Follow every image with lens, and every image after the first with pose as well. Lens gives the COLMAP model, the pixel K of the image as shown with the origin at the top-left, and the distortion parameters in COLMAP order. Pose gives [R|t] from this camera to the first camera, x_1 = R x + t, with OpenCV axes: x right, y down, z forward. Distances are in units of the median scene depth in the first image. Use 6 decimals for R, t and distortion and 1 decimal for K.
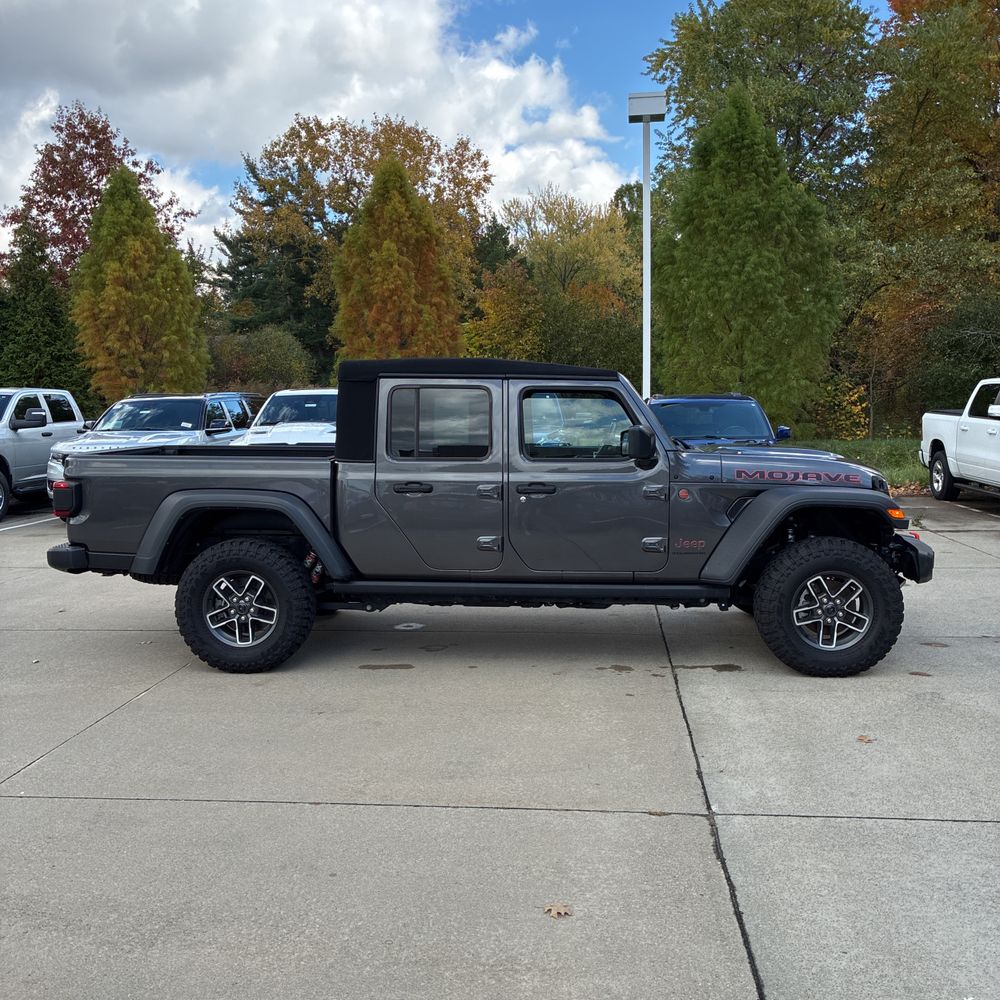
lens RADIAL K [[1010.8, 0, 493.9], [0, 1010.8, 496.9], [0, 0, 1]] dist [0.034932, -0.015623]
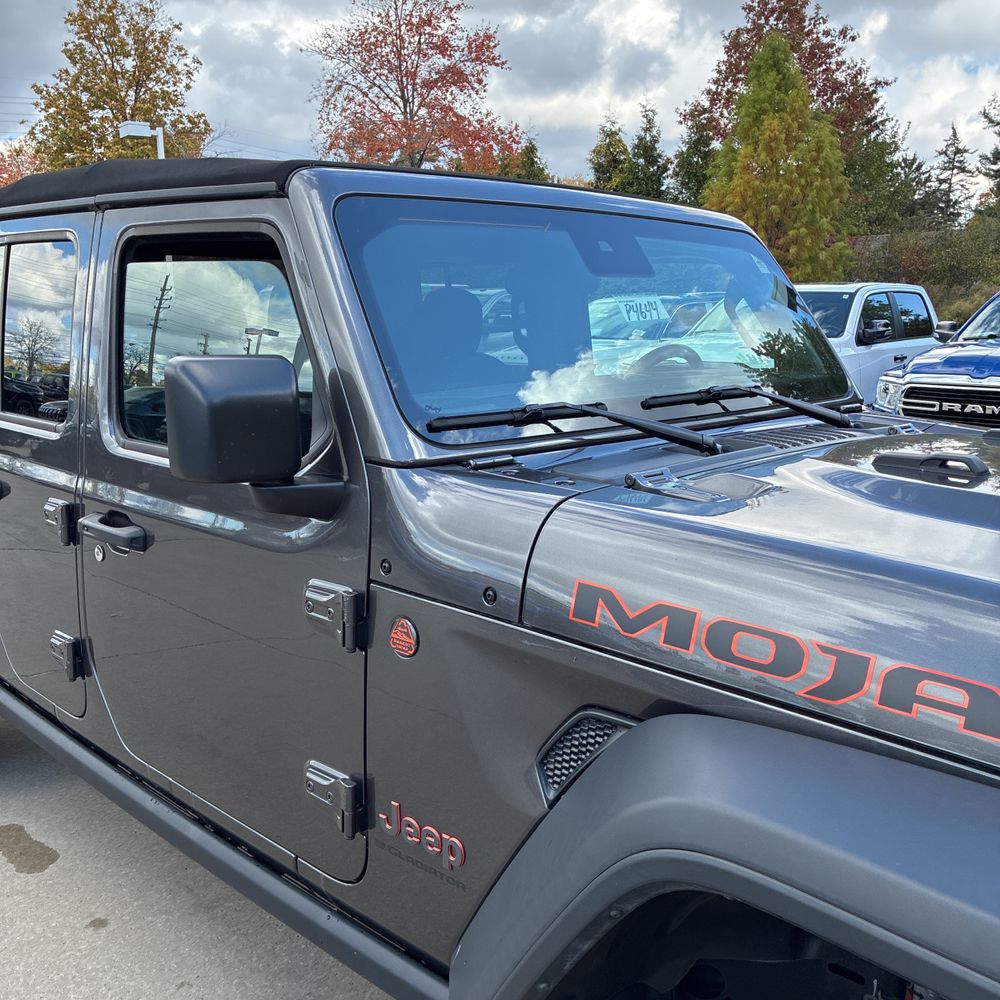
lens RADIAL K [[1010.8, 0, 493.9], [0, 1010.8, 496.9], [0, 0, 1]] dist [0.034932, -0.015623]
pose [[0.748069, 0.128478, -0.651066, 0.076229], [-0.070382, 0.990907, 0.114673, -0.014150], [0.659878, -0.039960, 0.750309, 0.173809]]
